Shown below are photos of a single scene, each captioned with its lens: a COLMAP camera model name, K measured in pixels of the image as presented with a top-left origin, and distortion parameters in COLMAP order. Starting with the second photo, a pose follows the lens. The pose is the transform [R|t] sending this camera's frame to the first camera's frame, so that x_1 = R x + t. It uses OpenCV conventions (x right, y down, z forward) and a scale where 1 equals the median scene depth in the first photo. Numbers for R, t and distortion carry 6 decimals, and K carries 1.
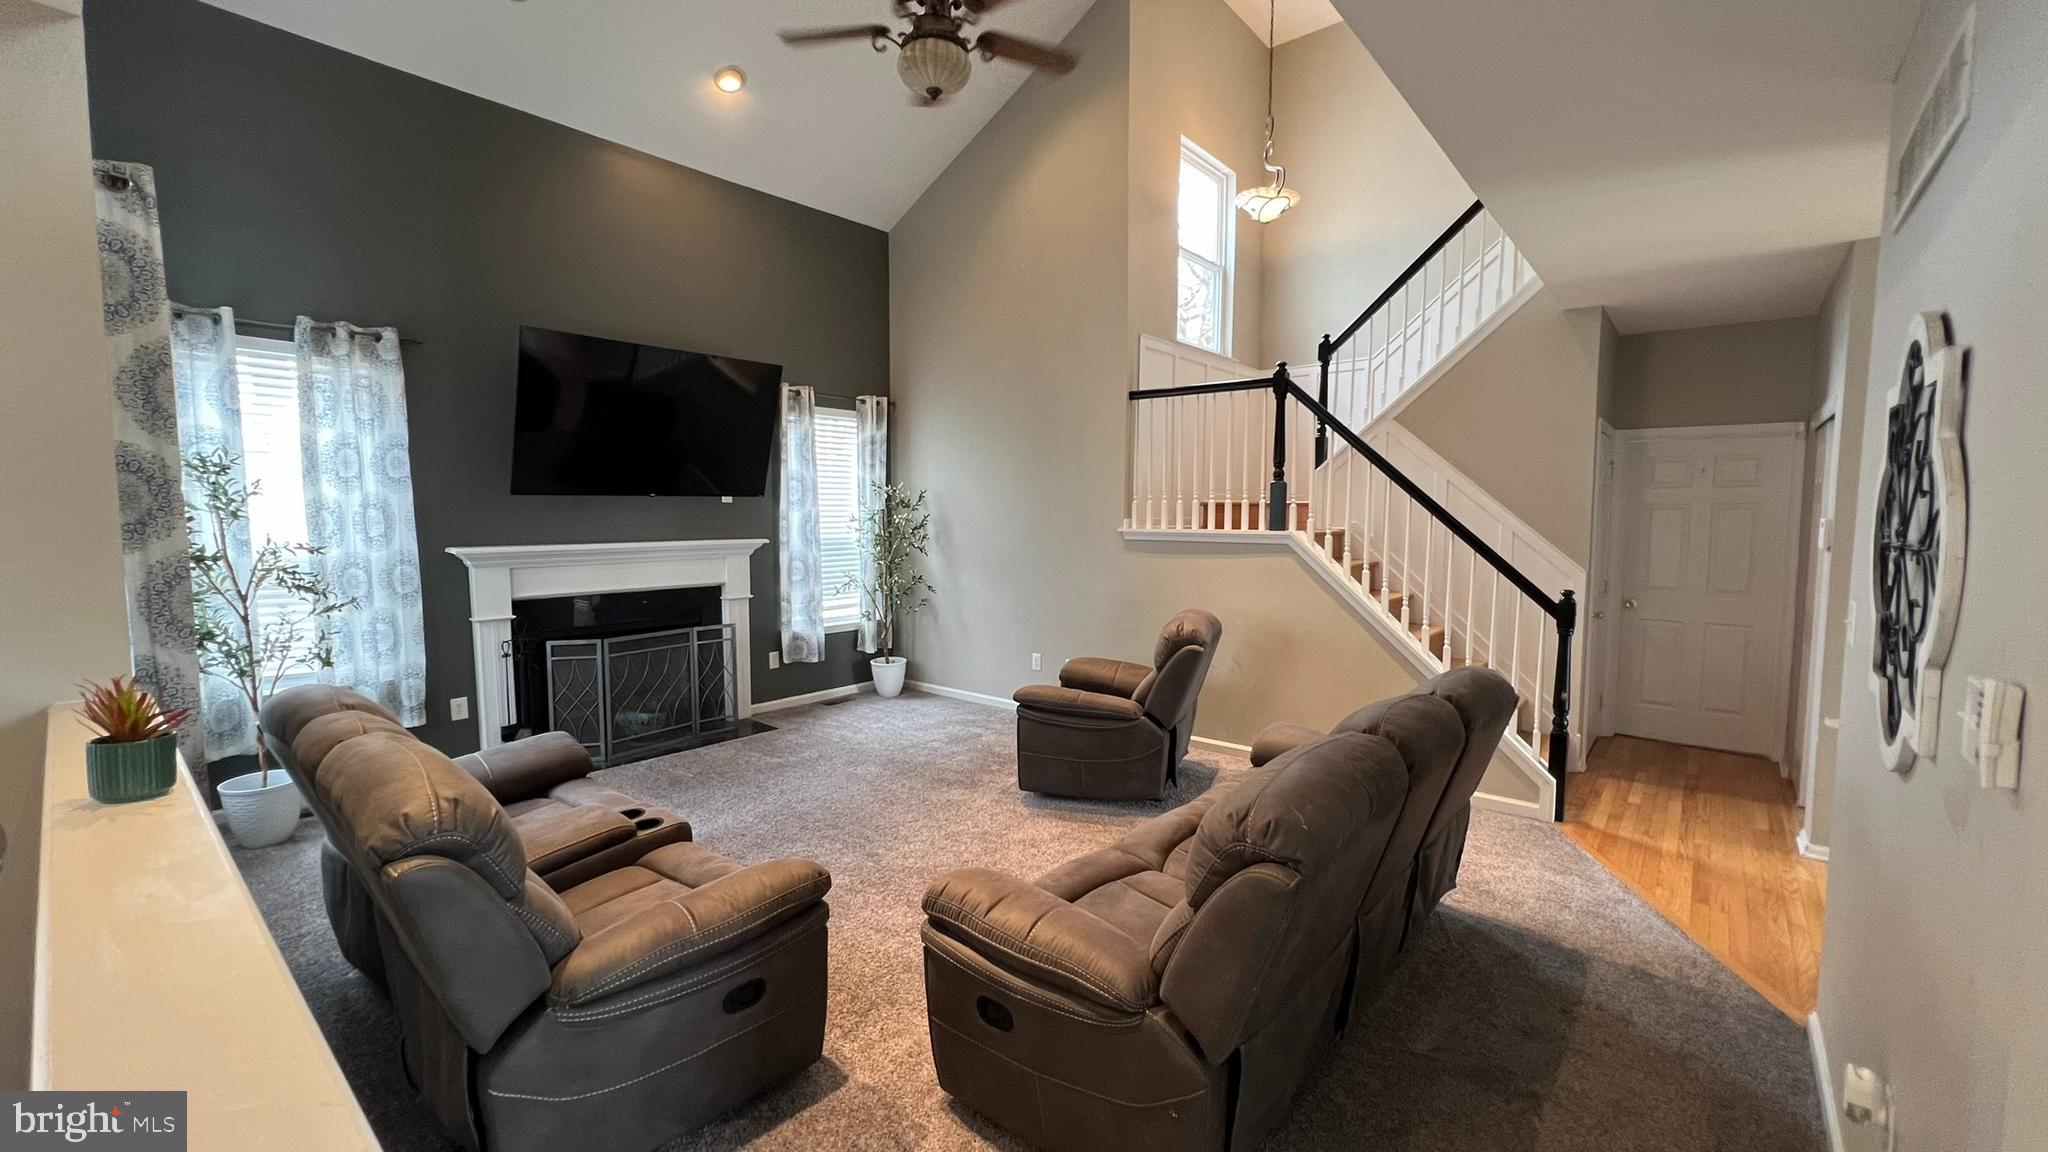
lens RADIAL K [[816.9, 0, 1021.6], [0, 816.9, 577.1], [0, 0, 1]] dist [-0.000412, -0.000555]
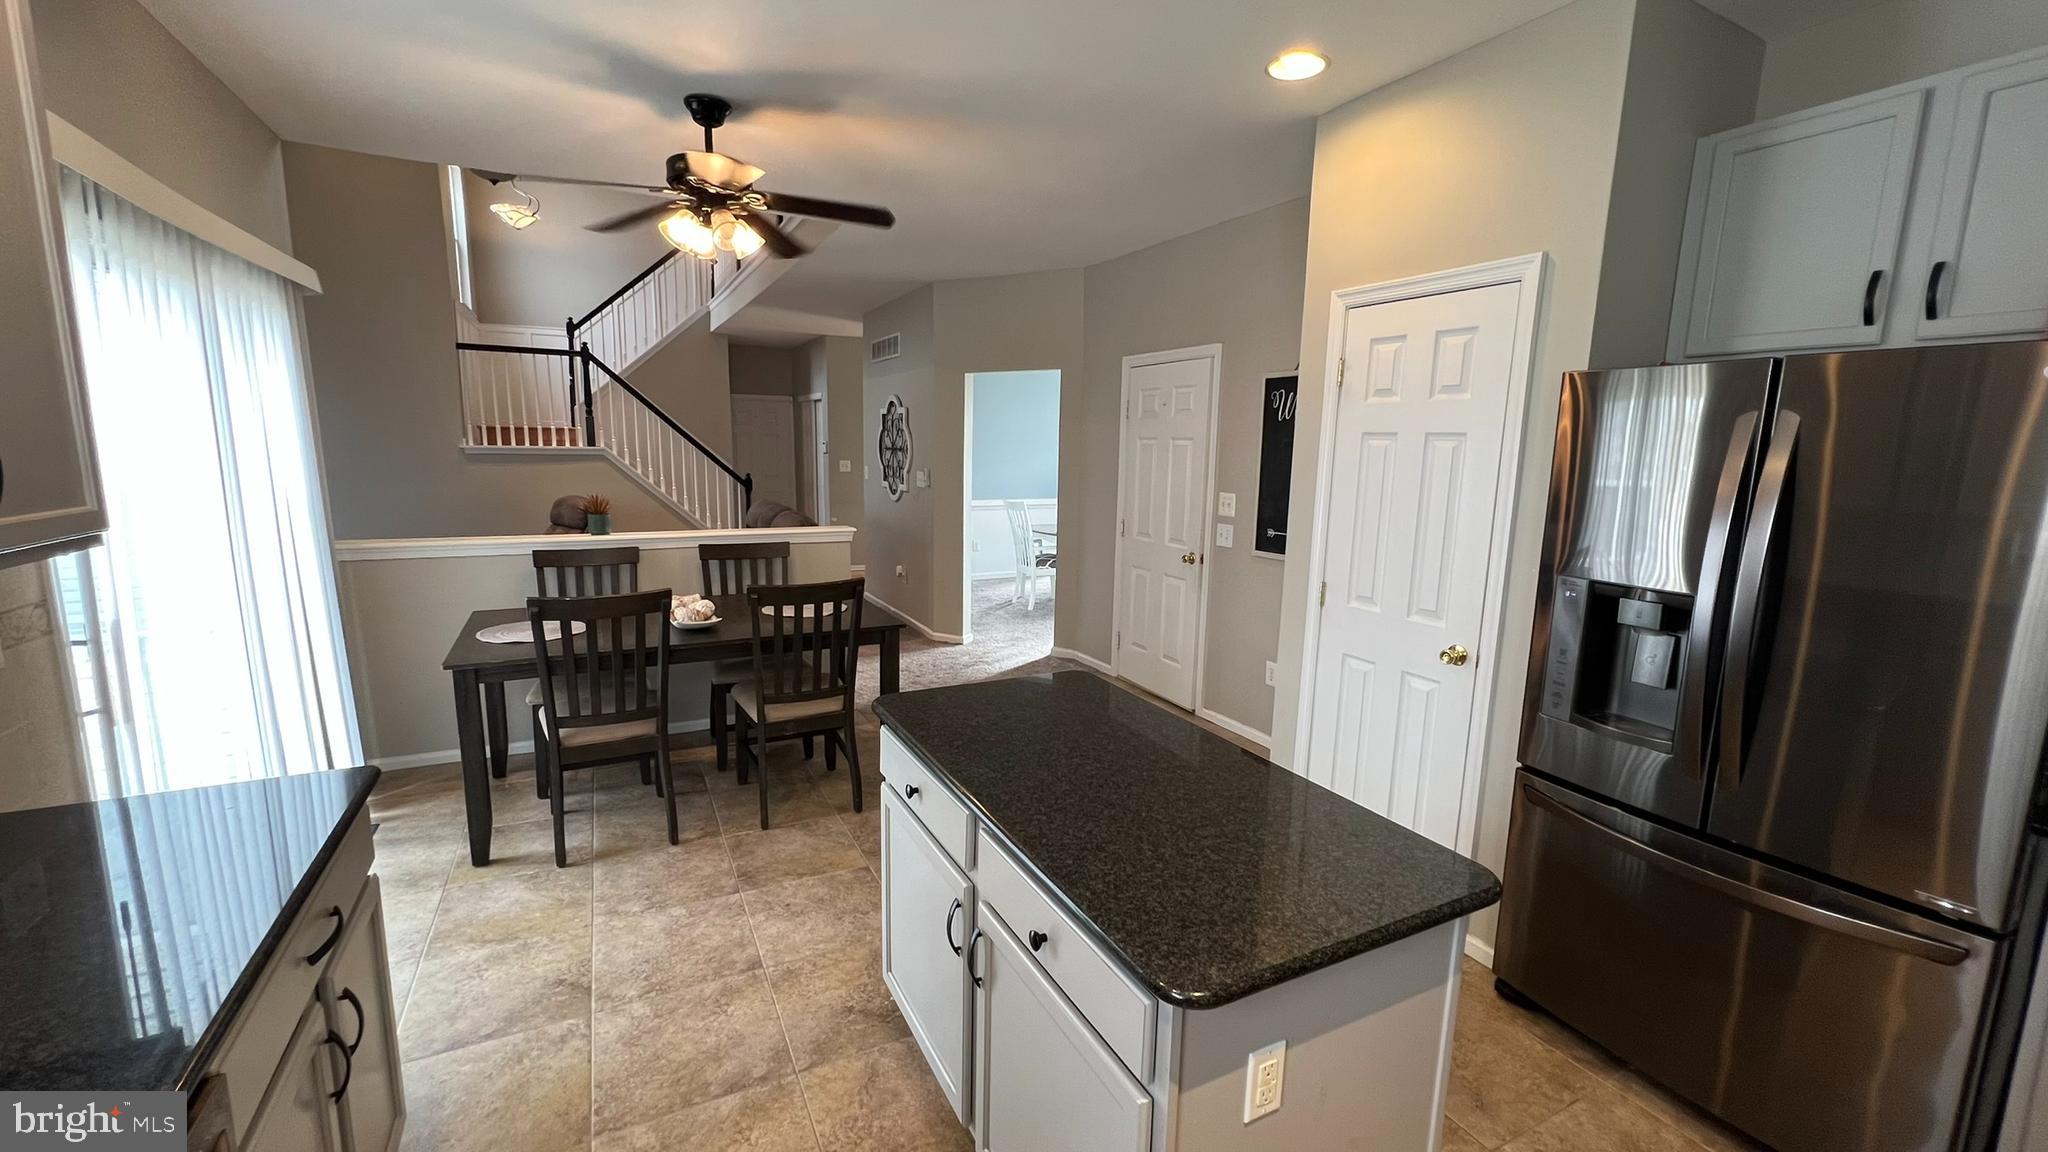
lens RADIAL K [[816.9, 0, 1021.5], [0, 816.9, 572.7], [0, 0, 1]] dist [-0.000412, -0.000555]
pose [[0.381569, -0.142663, 0.913265, -0.881076], [0.056736, 0.989770, 0.130910, 0.028230], [-0.922598, 0.001864, 0.385759, -0.423220]]
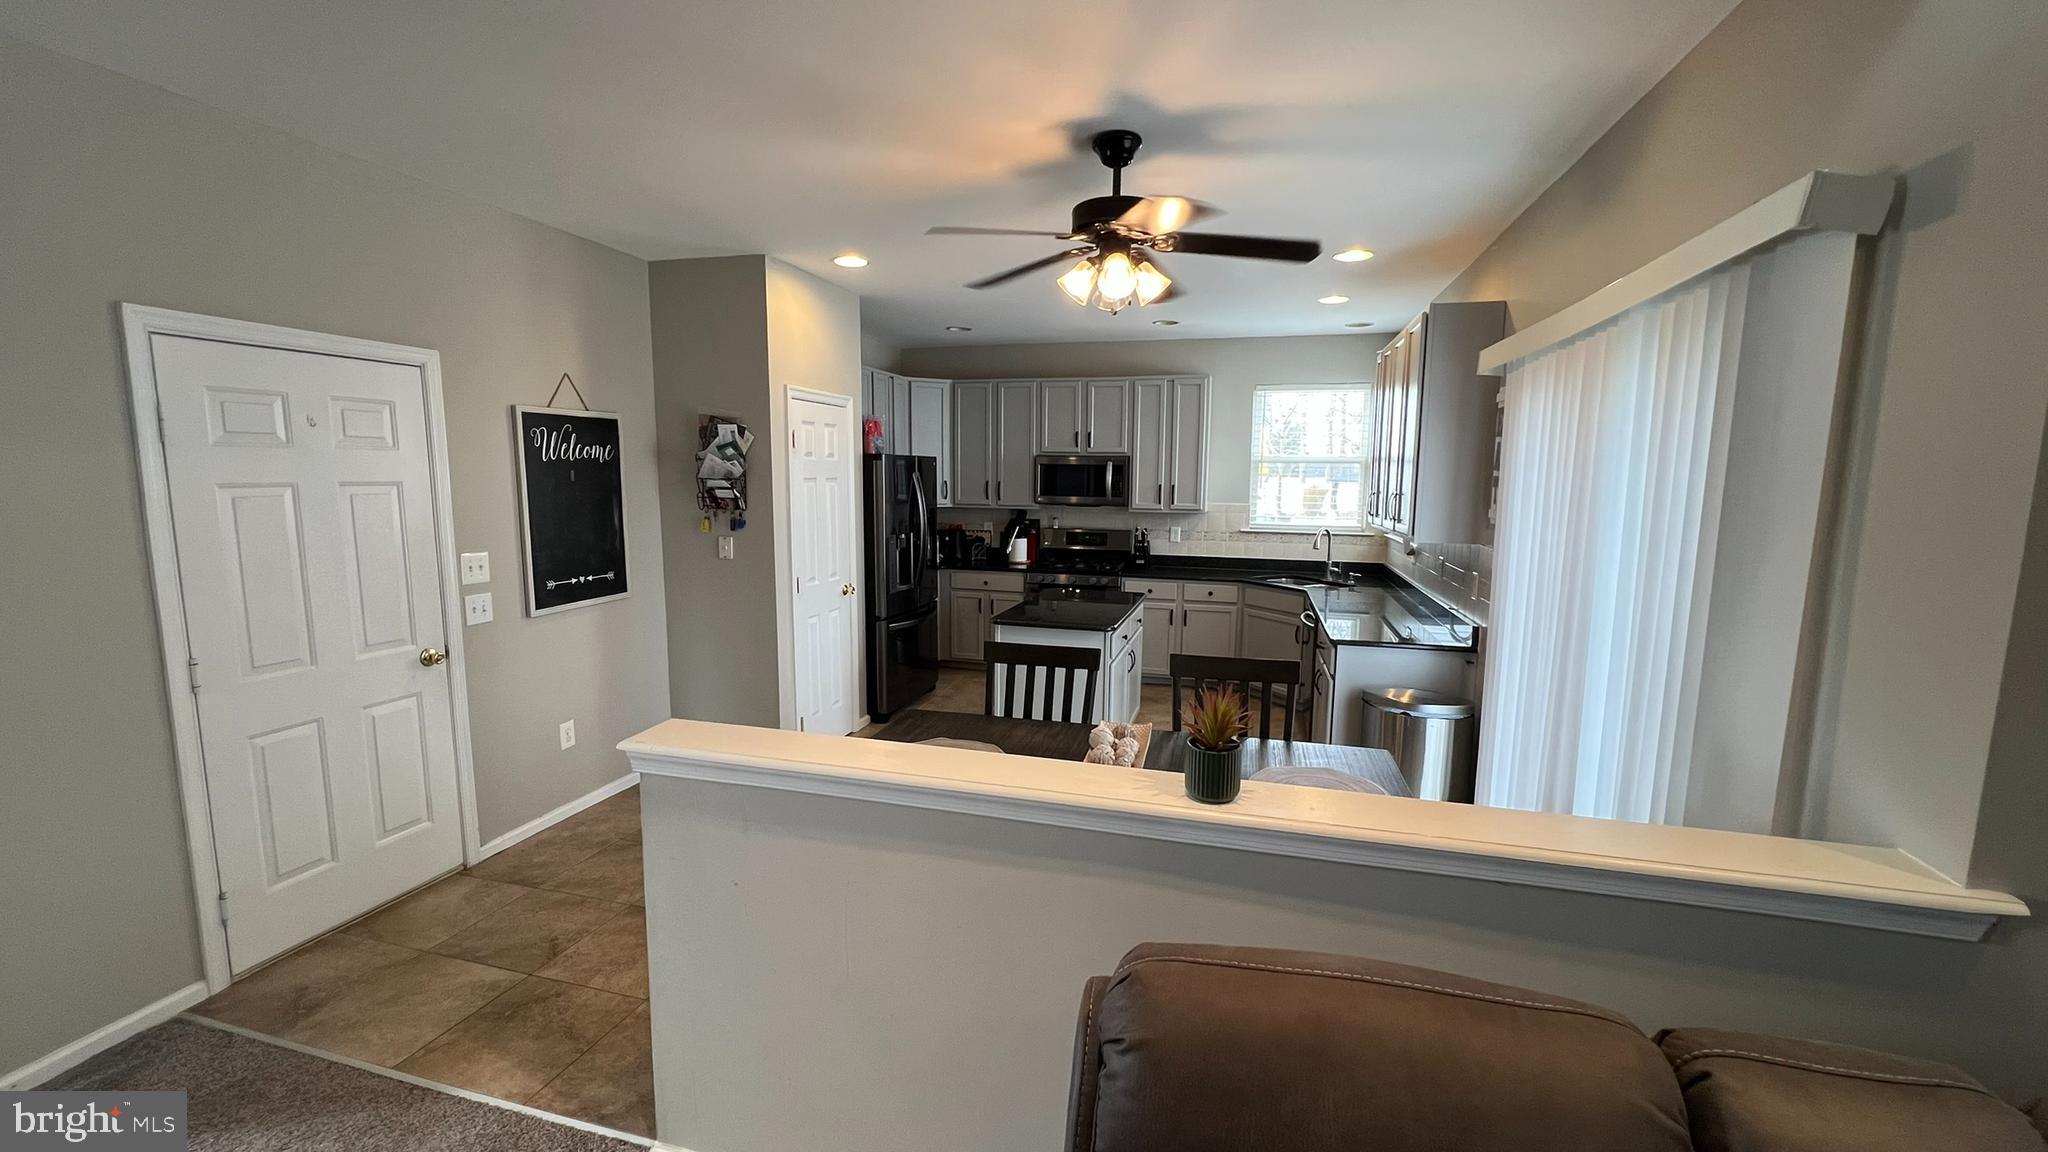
lens RADIAL K [[816.9, 0, 1030.2], [0, 816.9, 583.7], [0, 0, 1]] dist [-0.000412, -0.000555]
pose [[-0.906730, 0.046035, -0.419192, -0.116726], [-0.045317, 0.977632, 0.205385, -0.061899], [0.419270, 0.205225, -0.884362, 0.493855]]
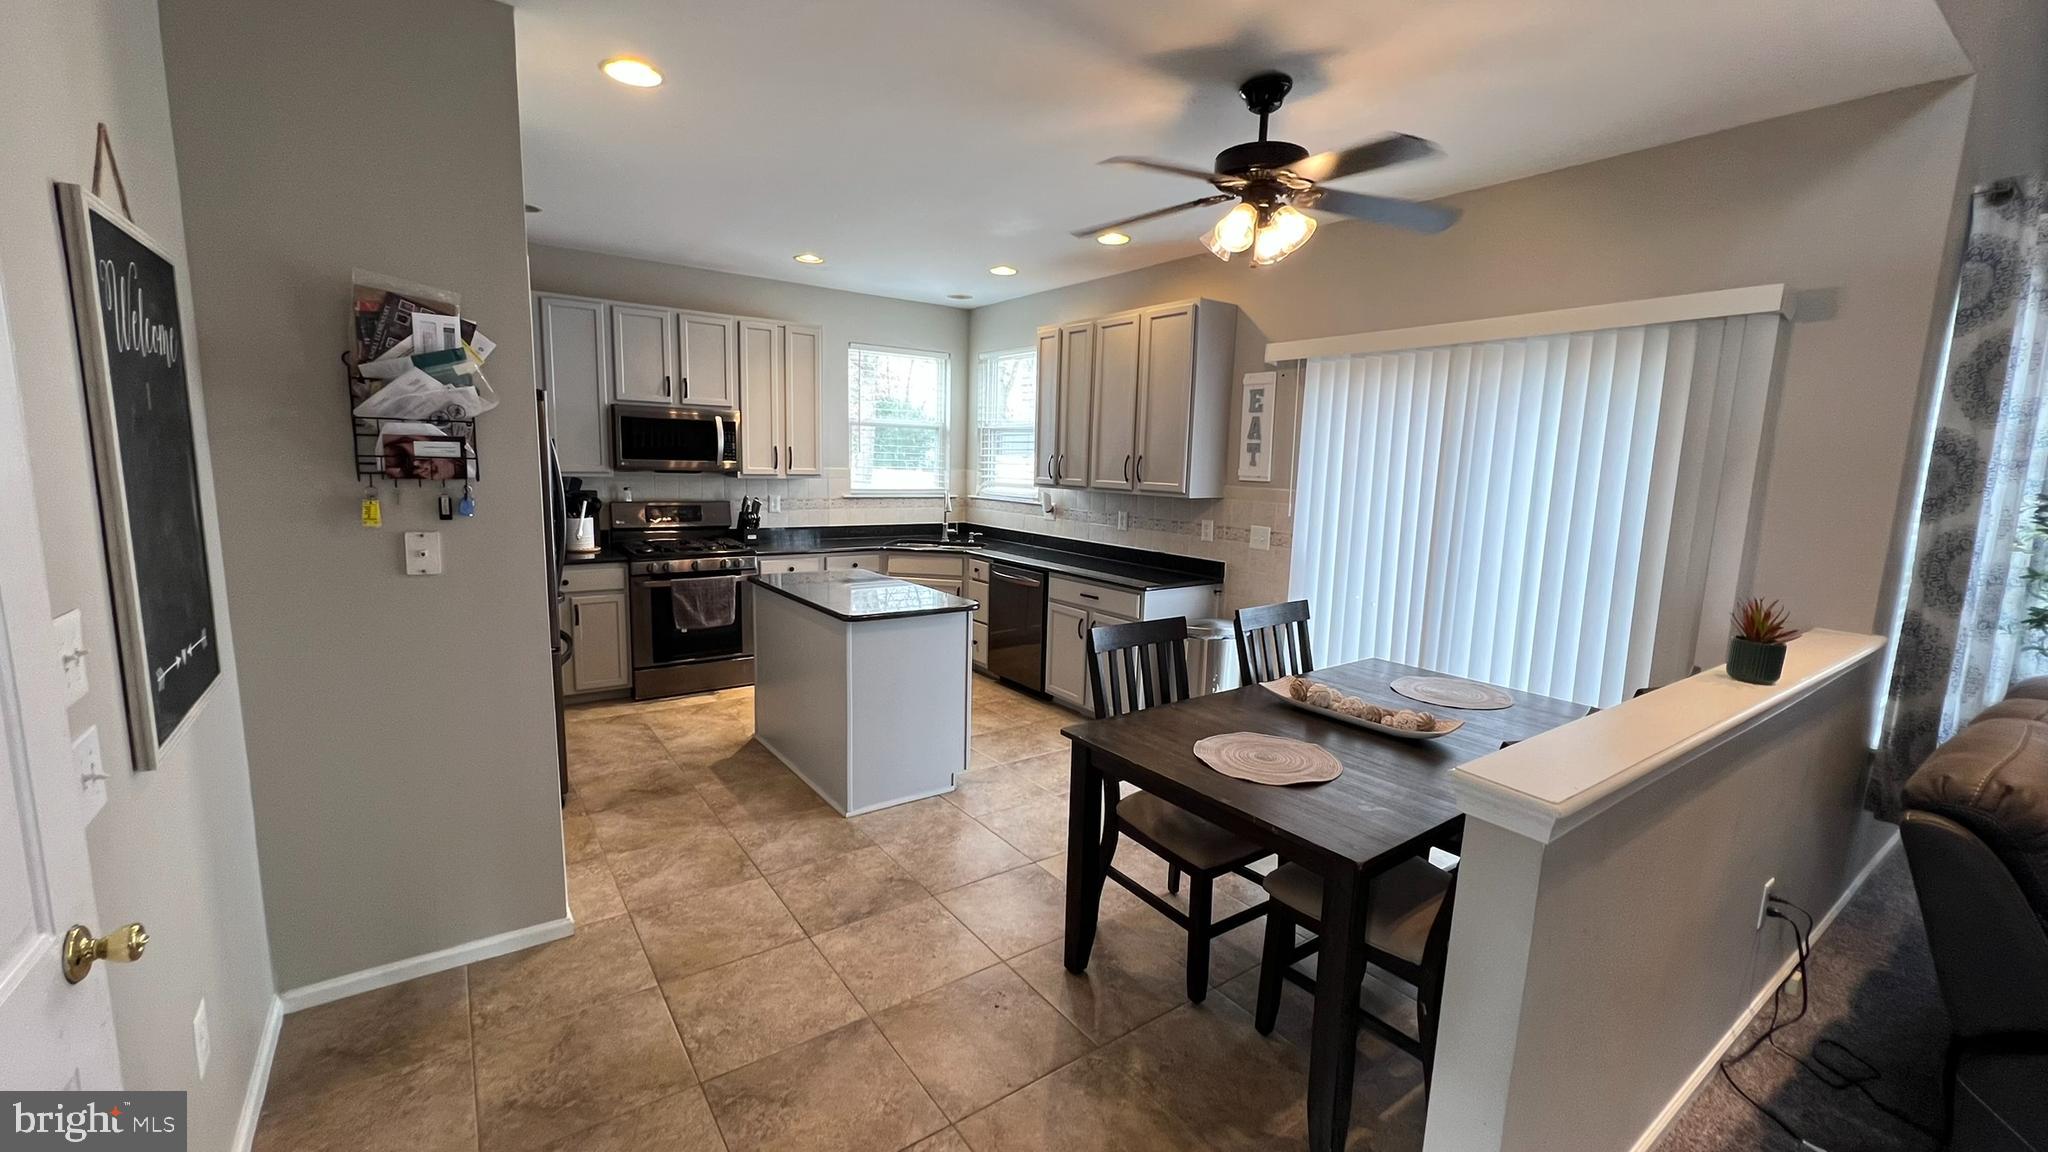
lens RADIAL K [[816.9, 0, 1019.7], [0, 816.9, 578.5], [0, 0, 1]] dist [-0.000412, -0.000555]
pose [[-0.243621, 0.135996, -0.960289, 0.162466], [-0.106787, 0.980339, 0.165927, -0.003694], [0.963974, 0.142969, -0.224308, 0.009382]]
